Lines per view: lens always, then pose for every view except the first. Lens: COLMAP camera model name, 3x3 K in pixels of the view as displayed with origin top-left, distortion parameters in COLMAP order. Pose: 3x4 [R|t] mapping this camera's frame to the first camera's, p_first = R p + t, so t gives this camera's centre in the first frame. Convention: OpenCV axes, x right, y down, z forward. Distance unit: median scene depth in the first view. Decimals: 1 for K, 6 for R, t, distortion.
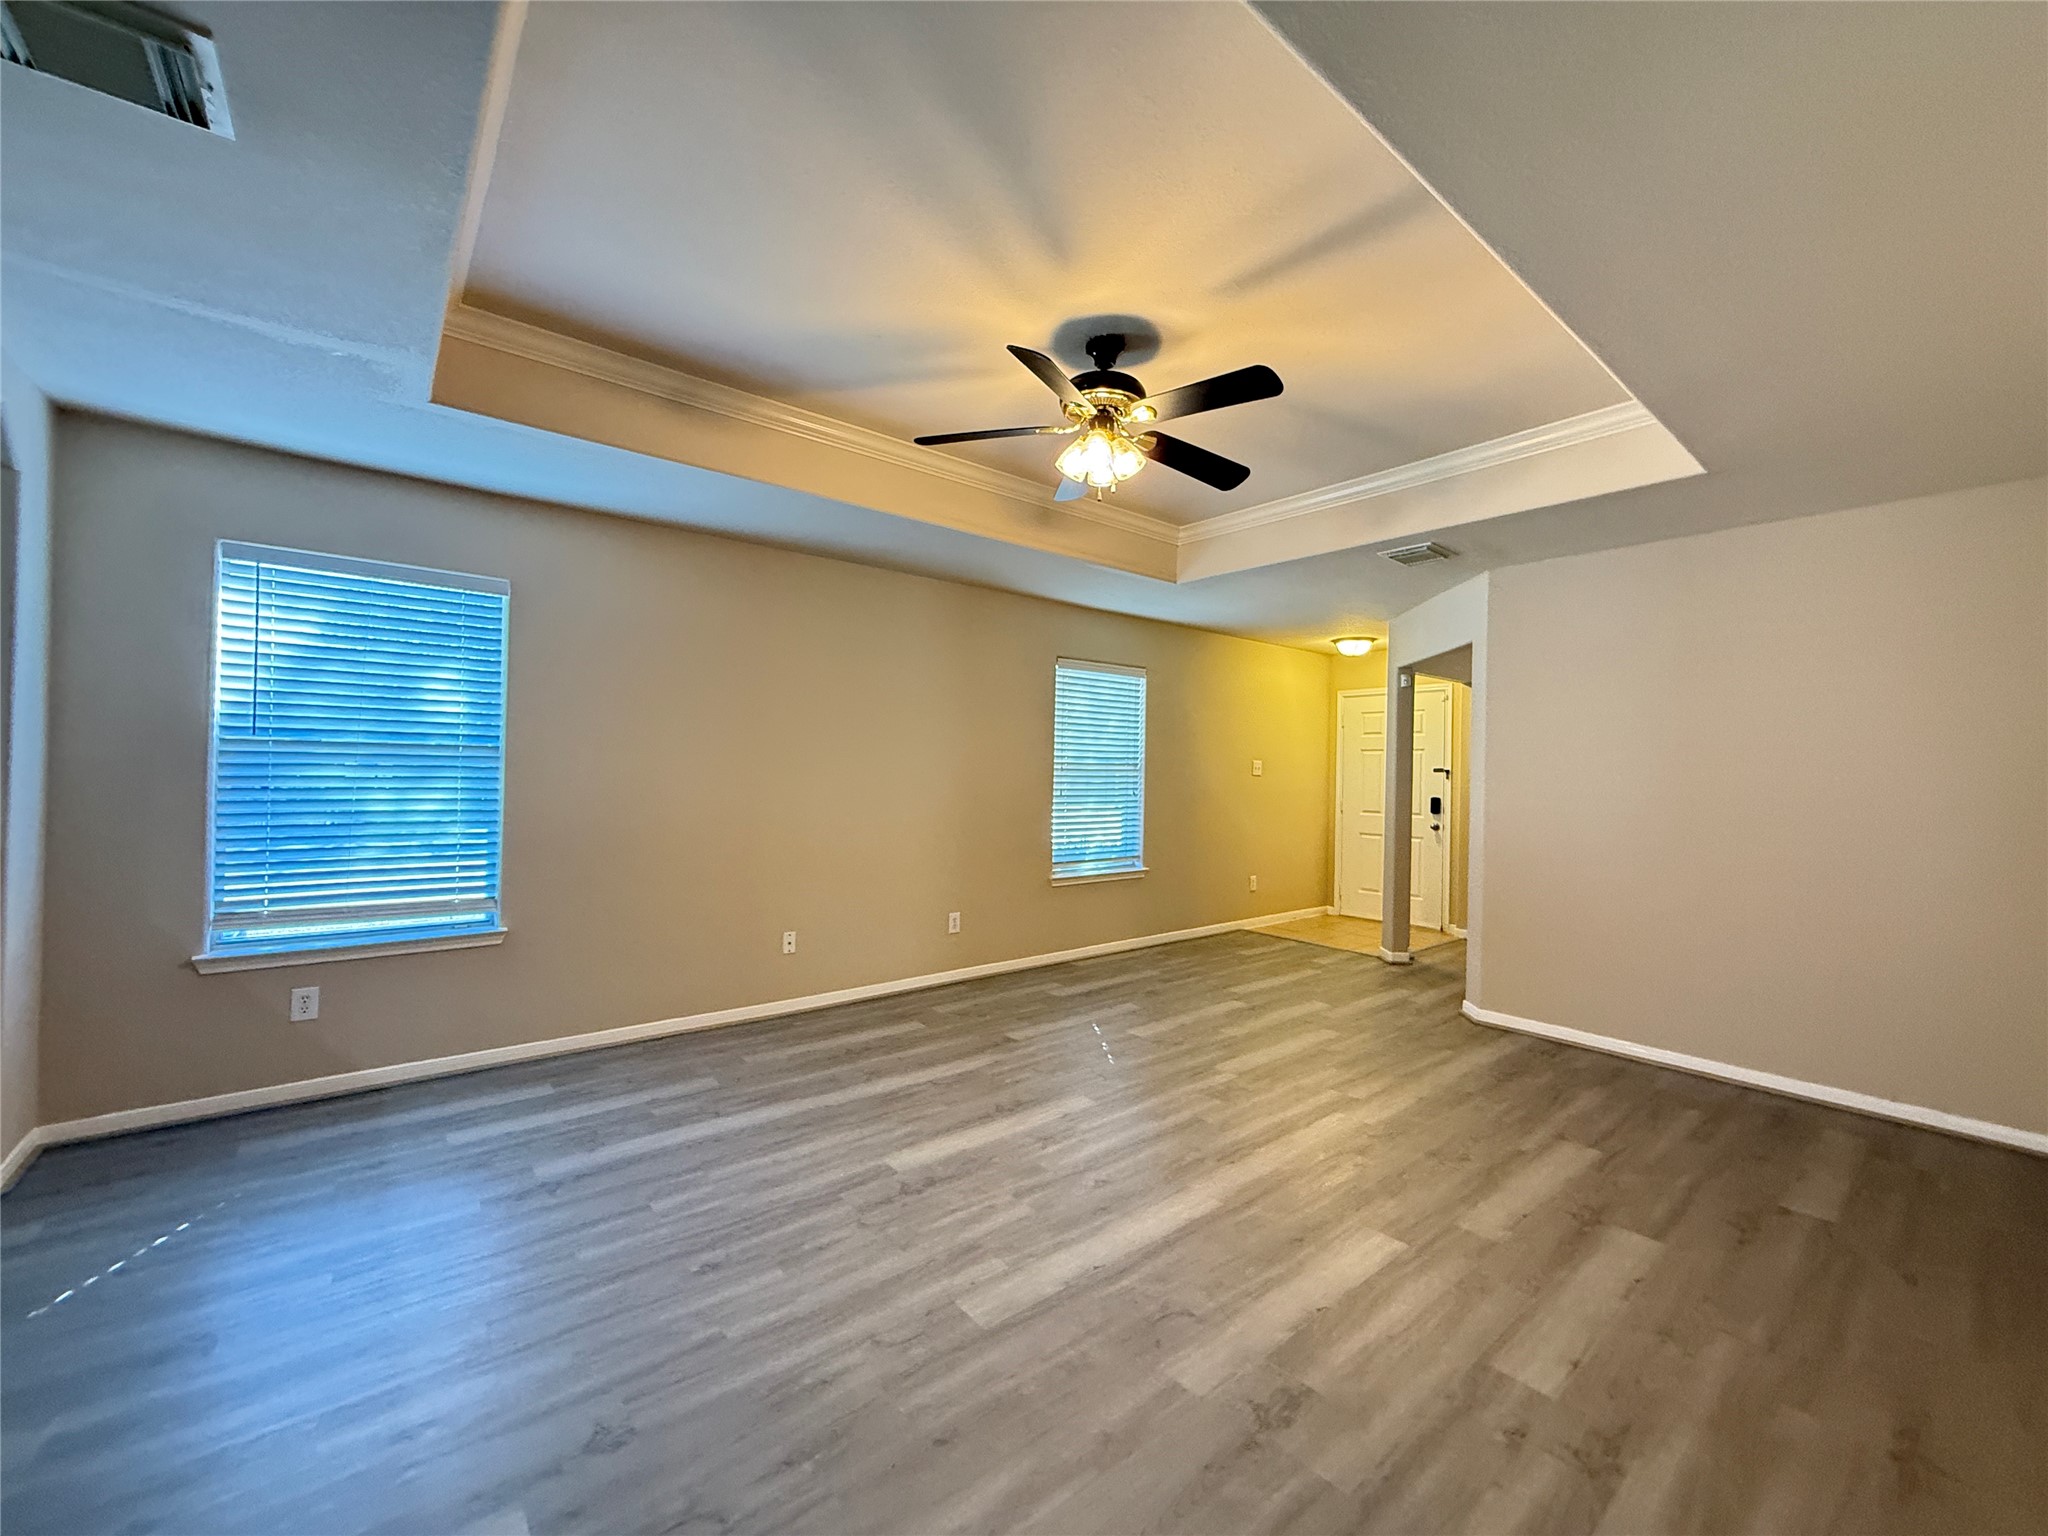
lens RADIAL K [[811.6, 0, 1020.6], [0, 811.6, 768.5], [0, 0, 1]] dist [-0.001431, 0.000148]
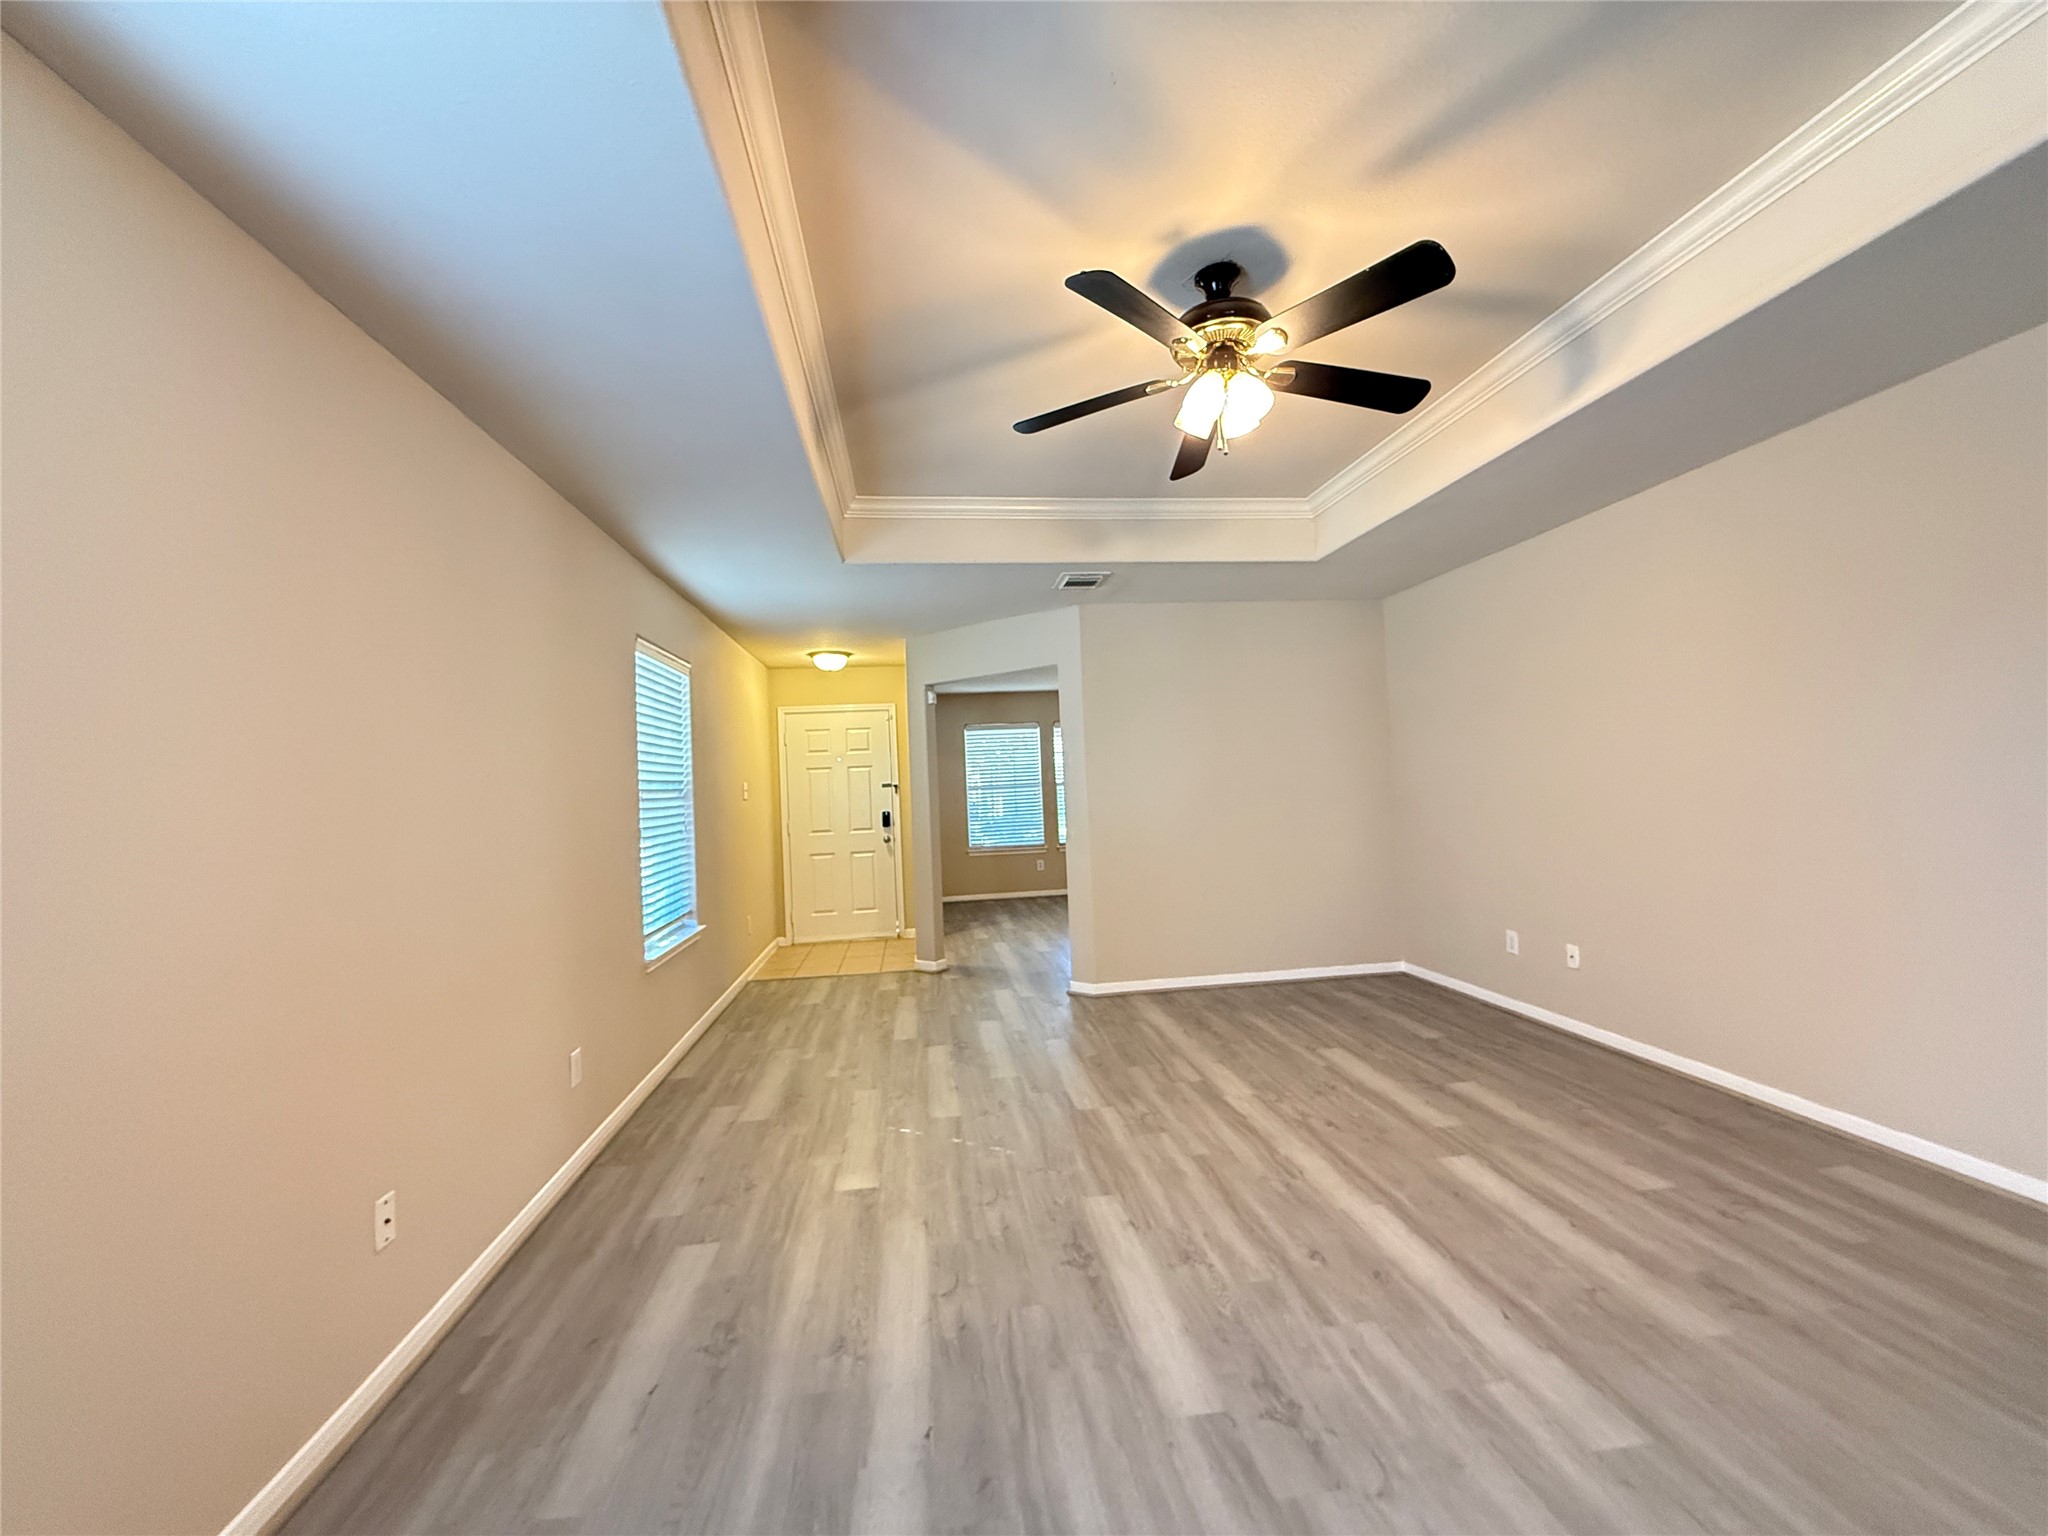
lens RADIAL K [[811.6, 0, 1020.6], [0, 811.6, 768.5], [0, 0, 1]] dist [-0.001431, 0.000148]
pose [[0.525588, -0.019001, 0.850527, -0.657792], [0.049522, 0.998739, -0.008290, -0.006423], [-0.849296, 0.046477, 0.525866, 0.669939]]
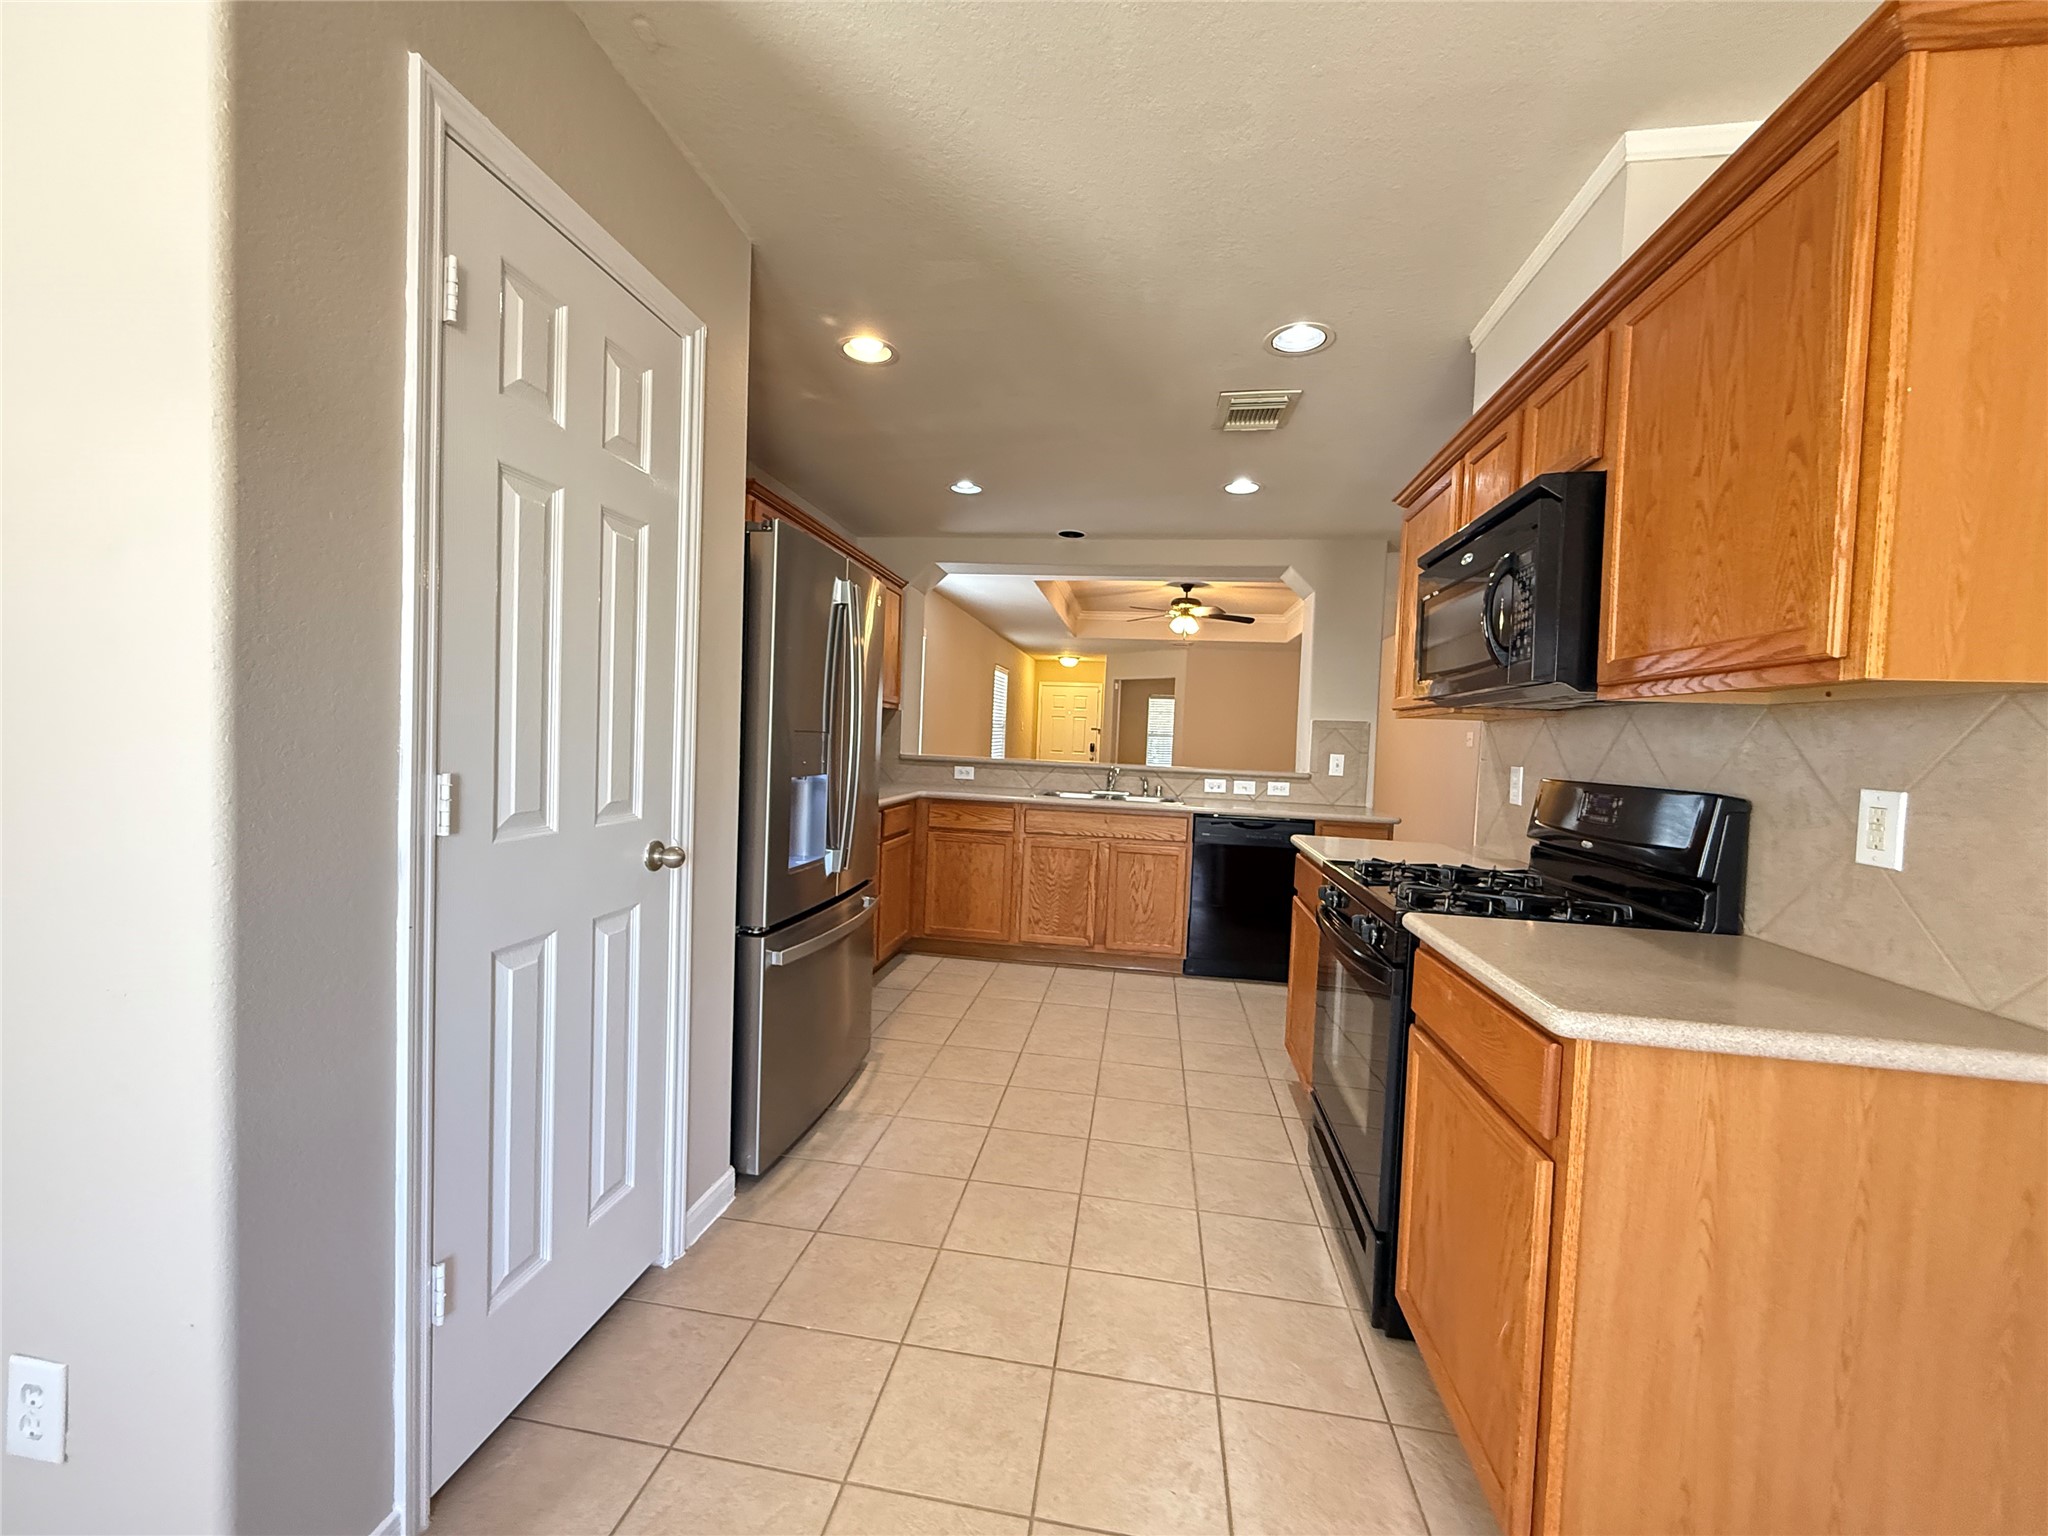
lens RADIAL K [[811.6, 0, 1020.6], [0, 811.6, 768.5], [0, 0, 1]] dist [-0.001431, 0.000148]
pose [[0.742741, -0.018116, 0.669334, -2.033671], [-0.026856, 0.998024, 0.056813, -0.021970], [-0.669040, -0.060173, 0.740786, -0.701479]]
